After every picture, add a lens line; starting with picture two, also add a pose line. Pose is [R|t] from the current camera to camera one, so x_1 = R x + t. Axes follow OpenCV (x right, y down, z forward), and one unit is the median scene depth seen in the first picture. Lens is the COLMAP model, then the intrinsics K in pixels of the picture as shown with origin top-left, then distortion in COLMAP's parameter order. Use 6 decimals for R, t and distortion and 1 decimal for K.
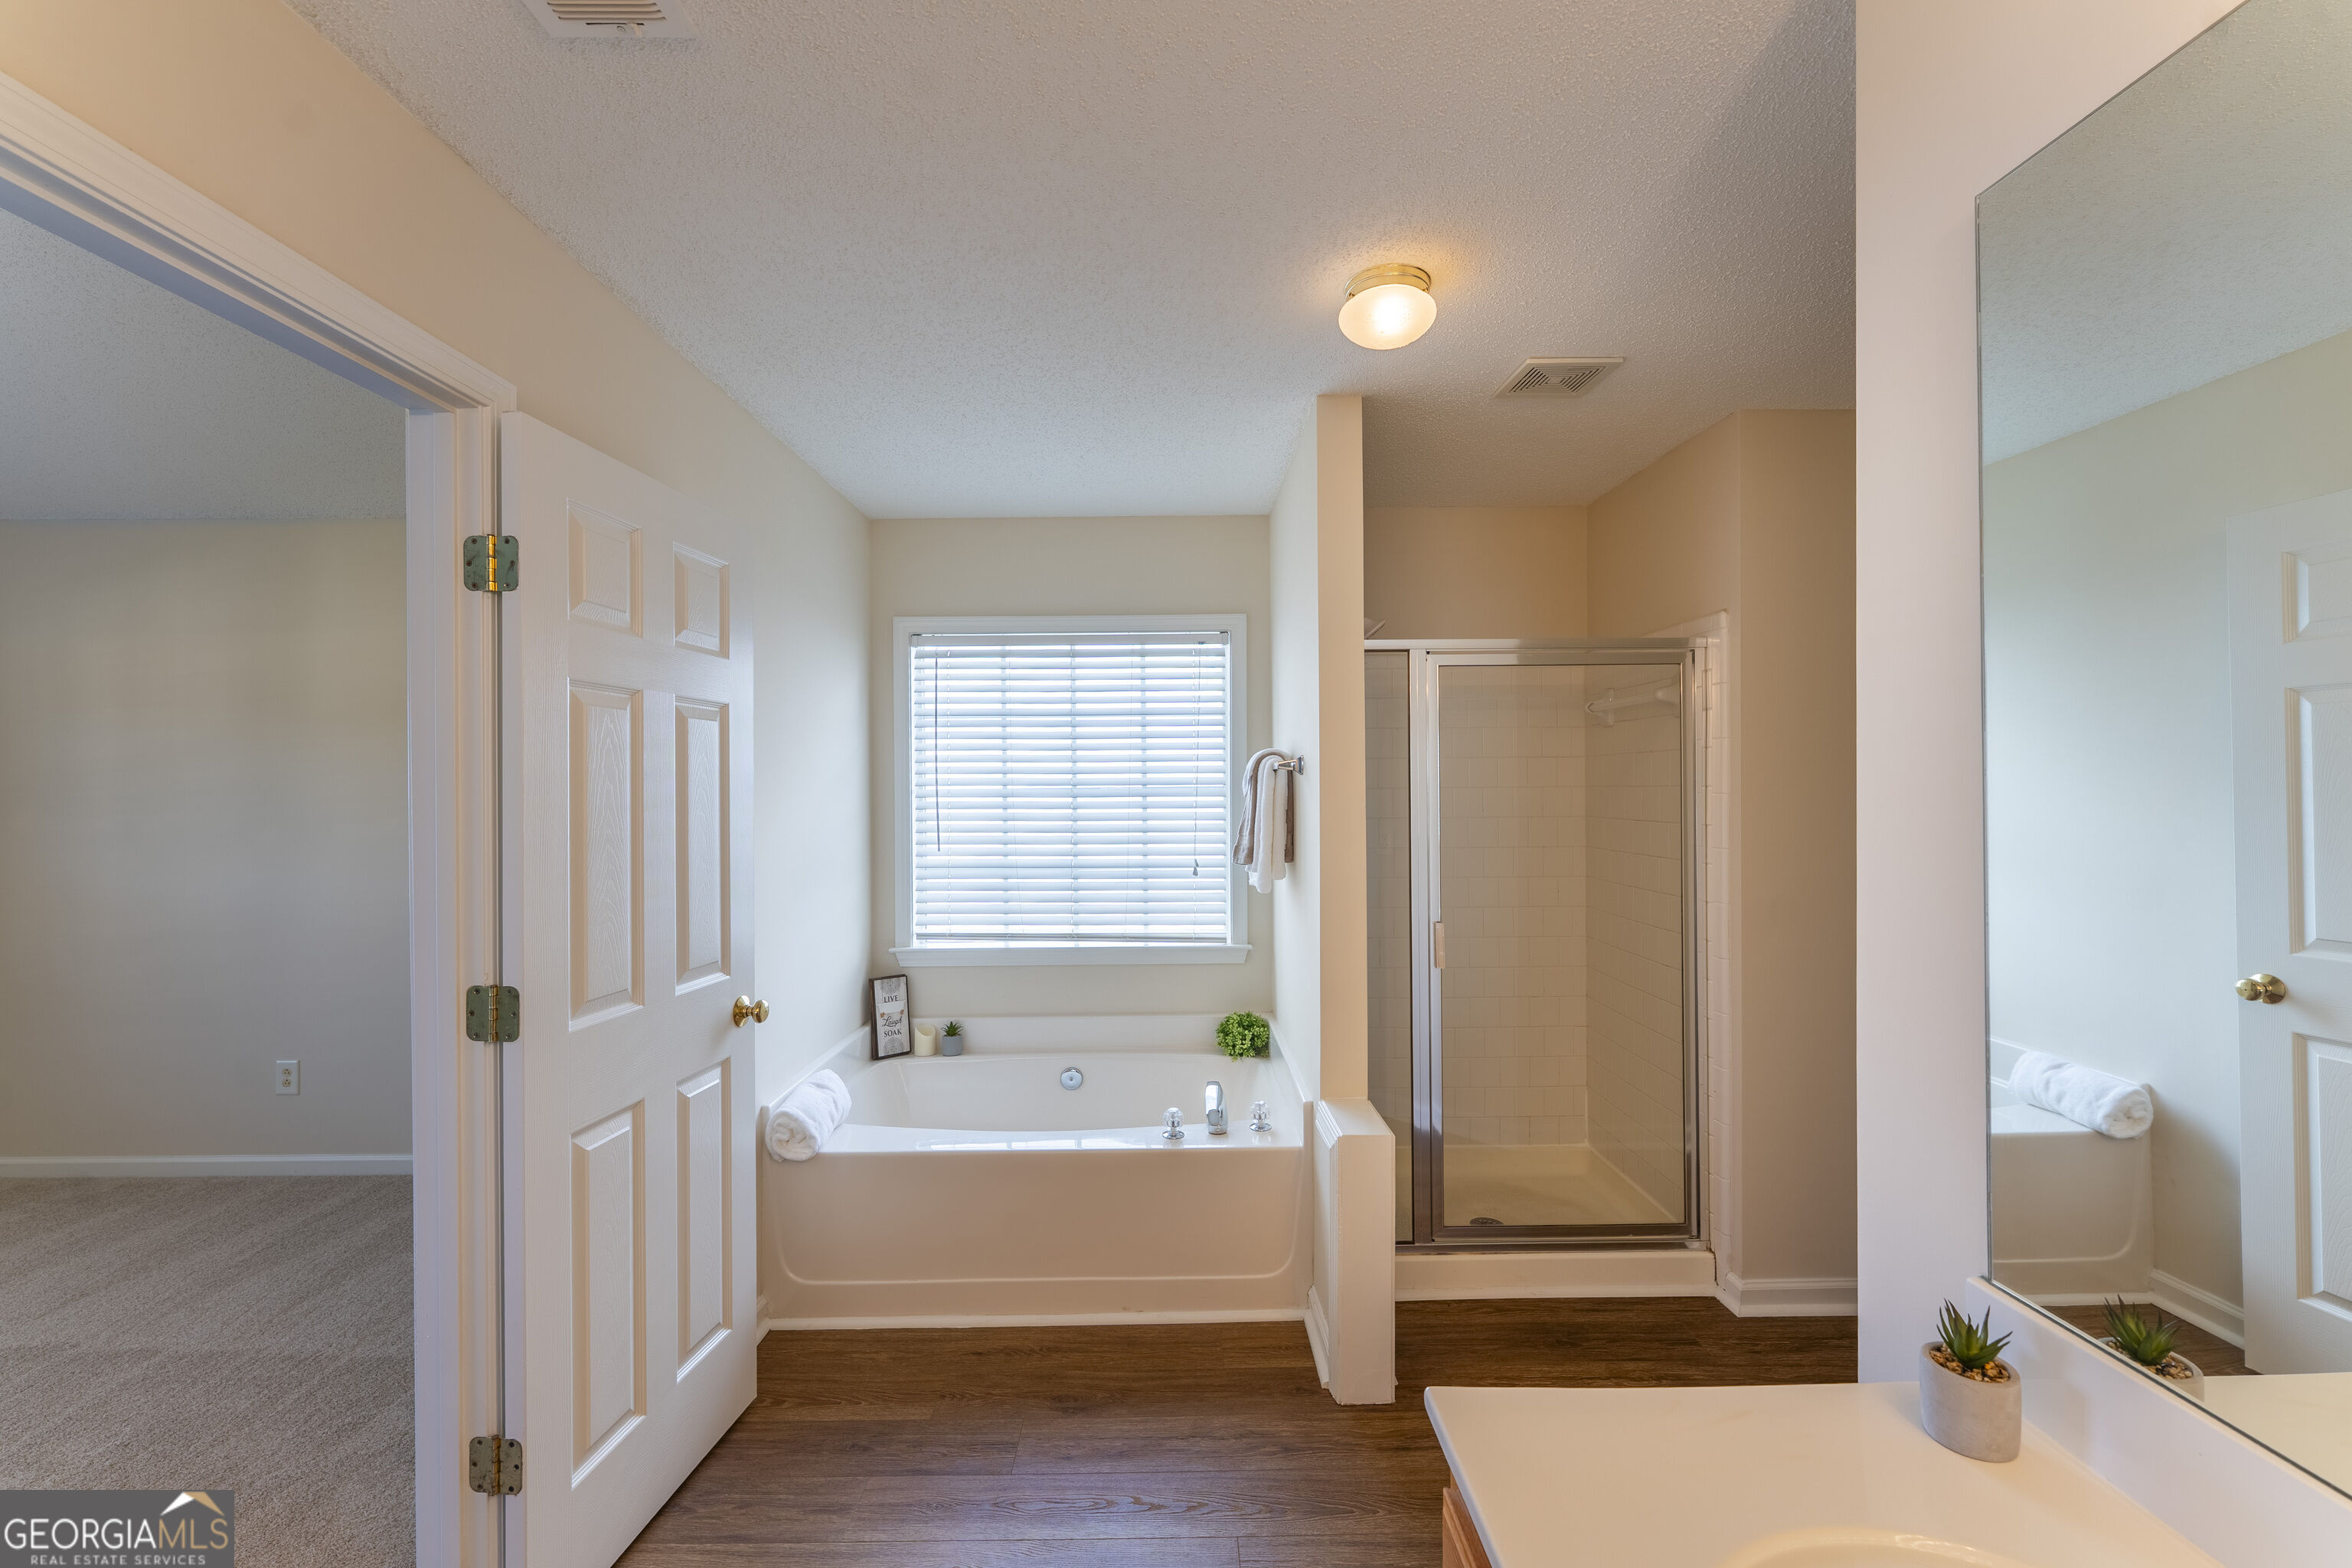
lens RADIAL K [[946.4, 0, 1176.1], [0, 946.4, 787.7], [0, 0, 1]] dist [0.000627, -0.000202]
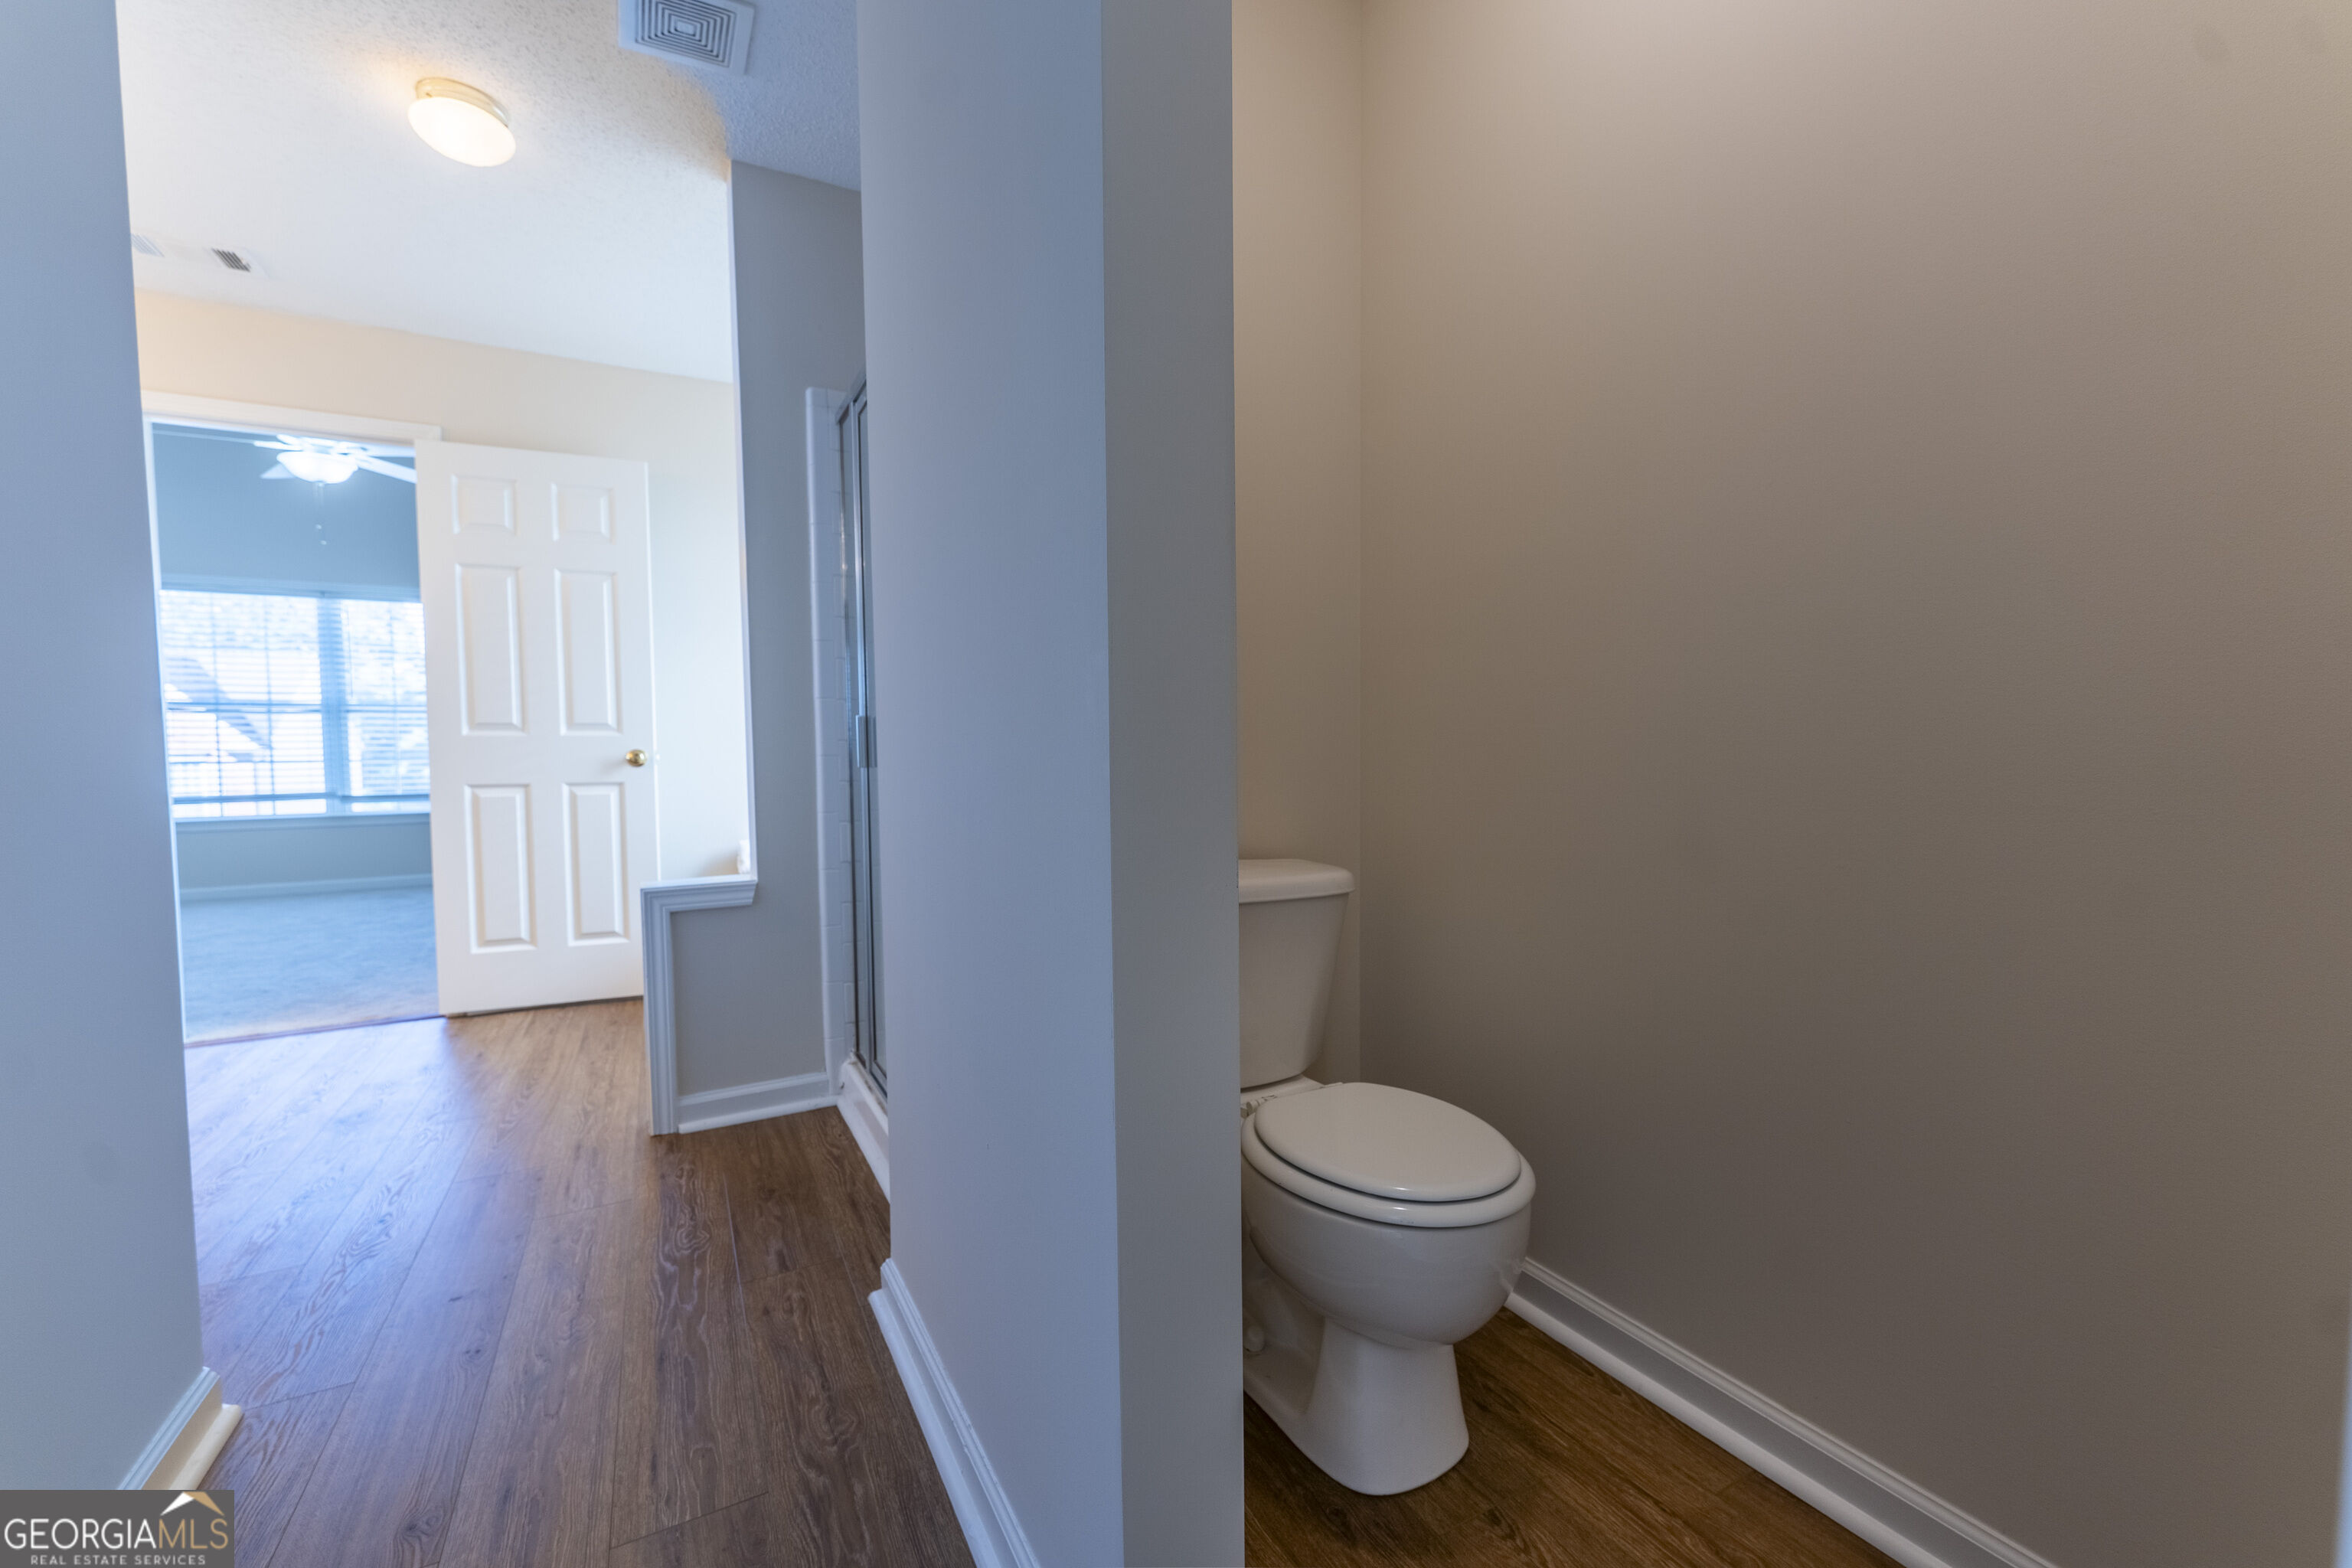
lens RADIAL K [[946.4, 0, 1176.1], [0, 946.4, 787.7], [0, 0, 1]] dist [0.000627, -0.000202]
pose [[0.482257, 0.049108, -0.874652, 1.521227], [0.011773, 0.997974, 0.062523, 0.202092], [0.875951, -0.040449, 0.480702, 1.074515]]
